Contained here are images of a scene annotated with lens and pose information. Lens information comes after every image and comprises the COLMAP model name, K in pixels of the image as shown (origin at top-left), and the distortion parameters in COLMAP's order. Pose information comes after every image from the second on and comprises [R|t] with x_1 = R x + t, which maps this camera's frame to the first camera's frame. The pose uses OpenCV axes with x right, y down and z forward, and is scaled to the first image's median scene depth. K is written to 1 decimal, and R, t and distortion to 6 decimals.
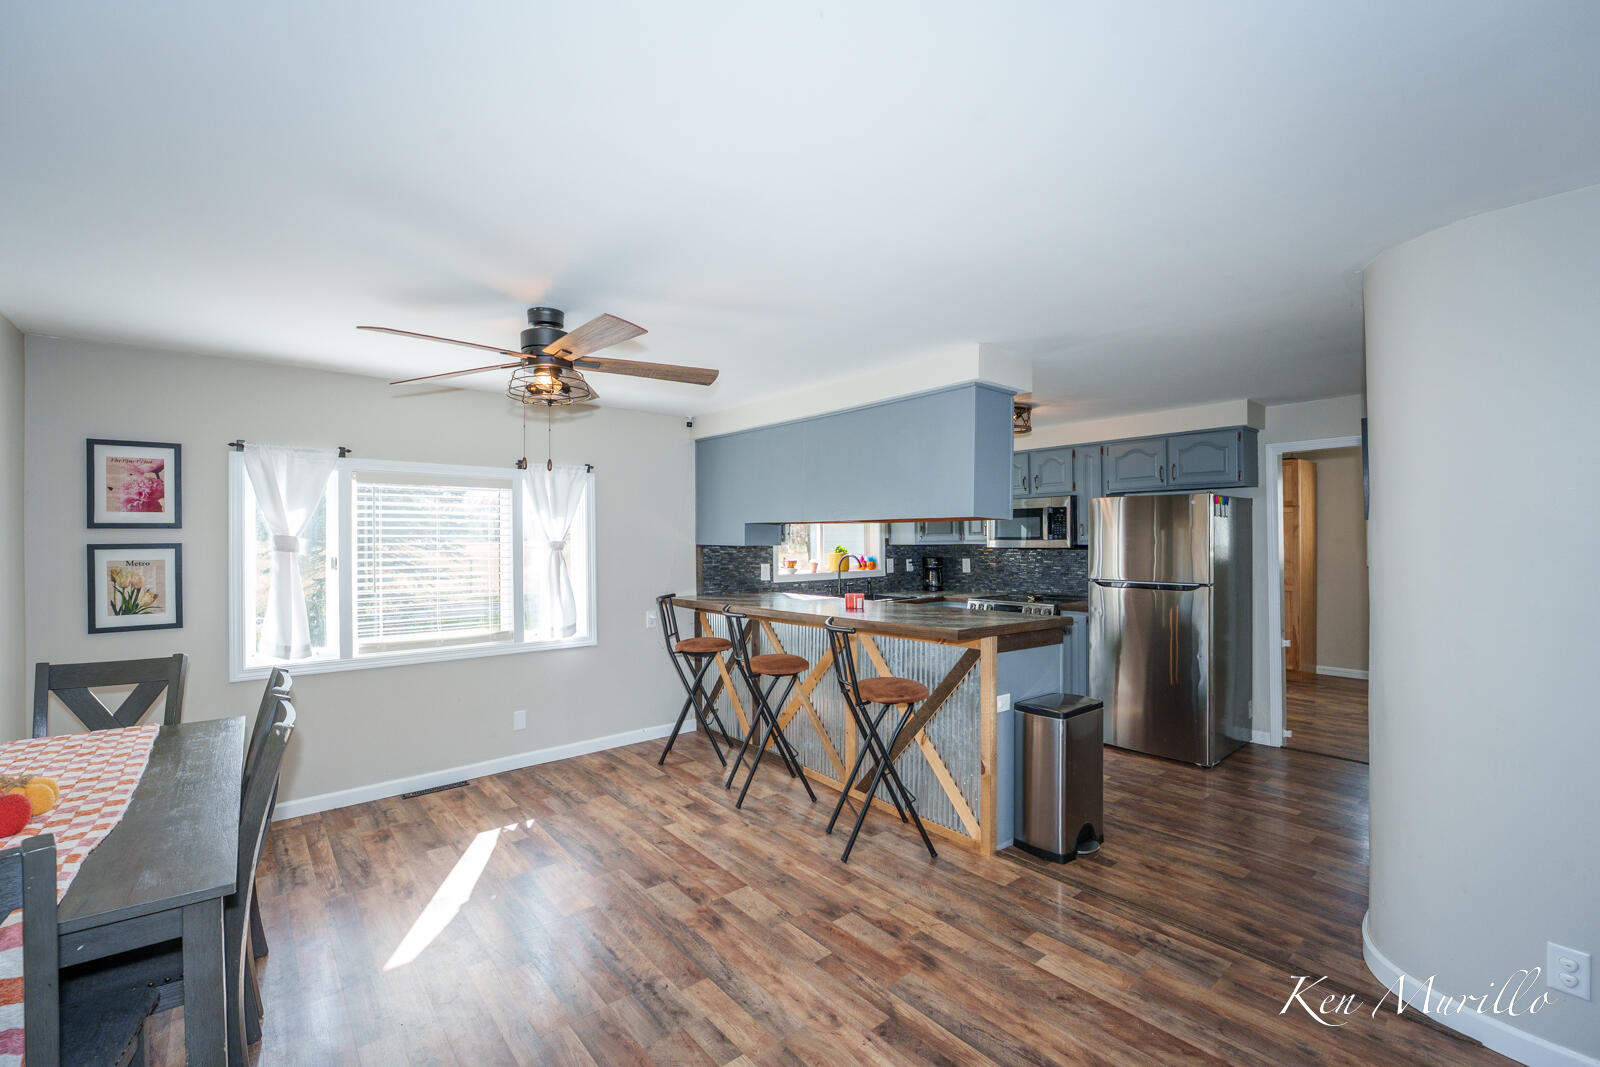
lens RADIAL K [[696.4, 0, 800.0], [0, 696.4, 533.5], [0, 0, 1]] dist [-0.001149, -0.000197]
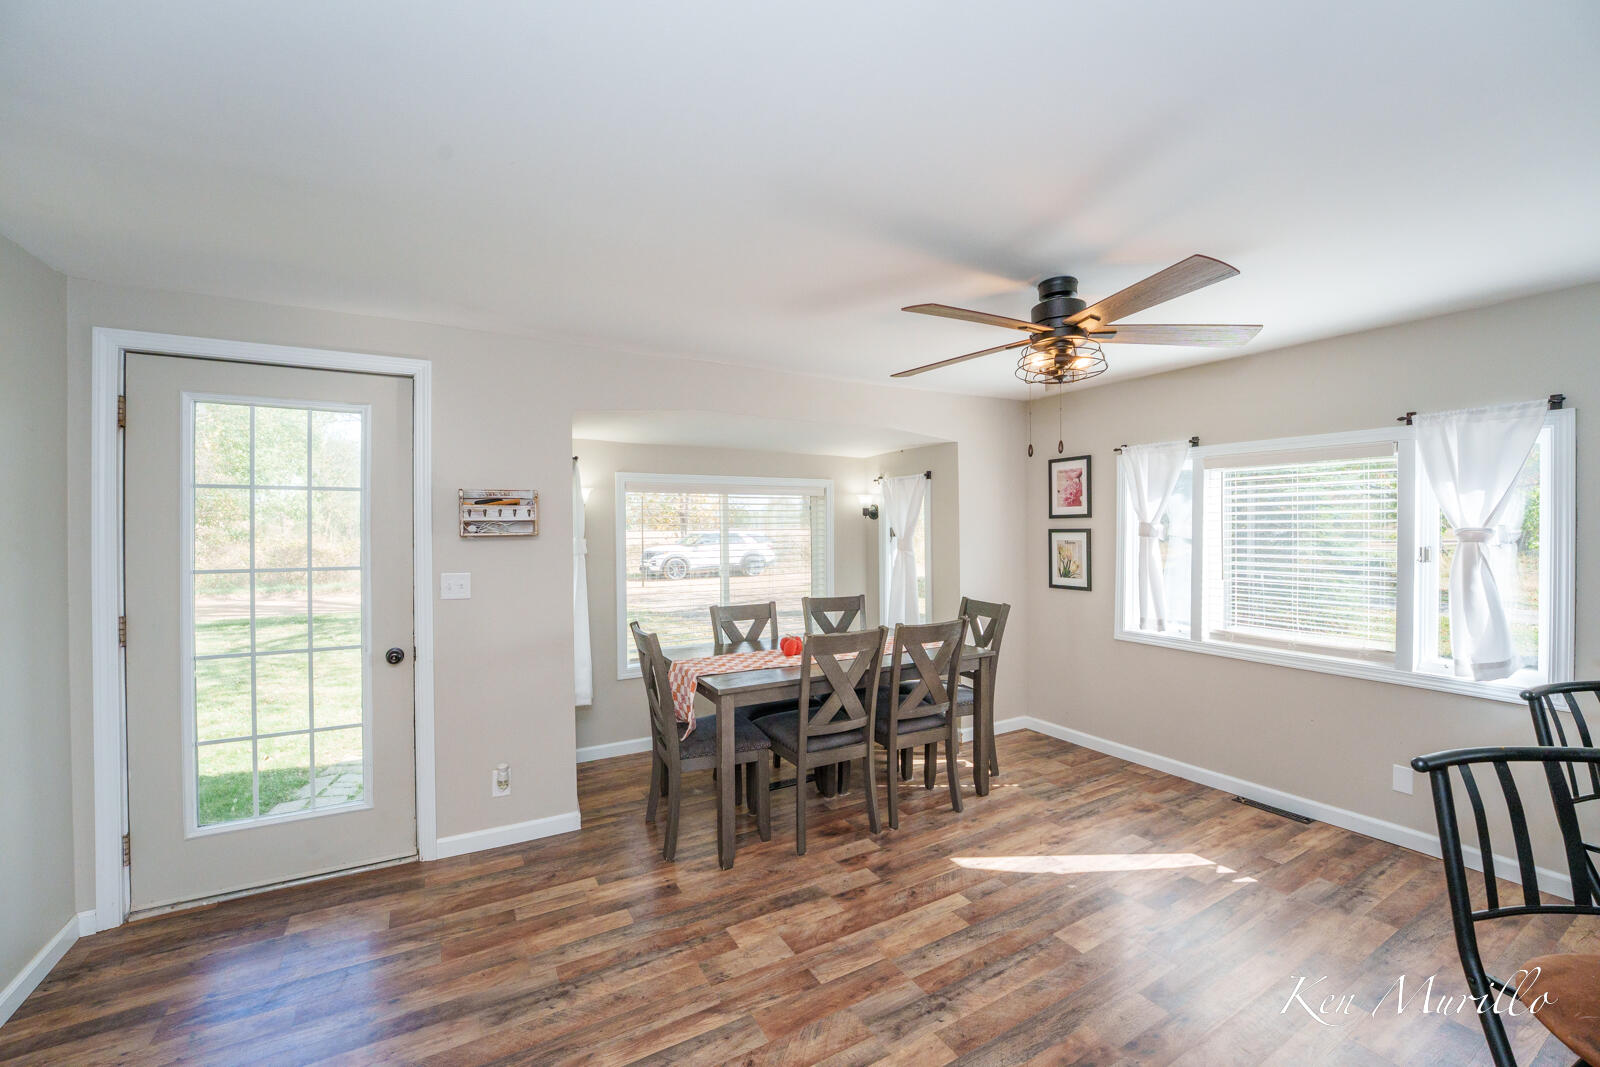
lens RADIAL K [[655.1, 0, 800.0], [0, 655.1, 533.5], [0, 0, 1]] dist [-0.000821, -0.000286]
pose [[-0.159860, 0.016022, -0.987010, 0.346511], [0.015607, 0.999784, 0.013701, -0.002124], [0.987016, -0.013214, -0.160076, 0.492832]]
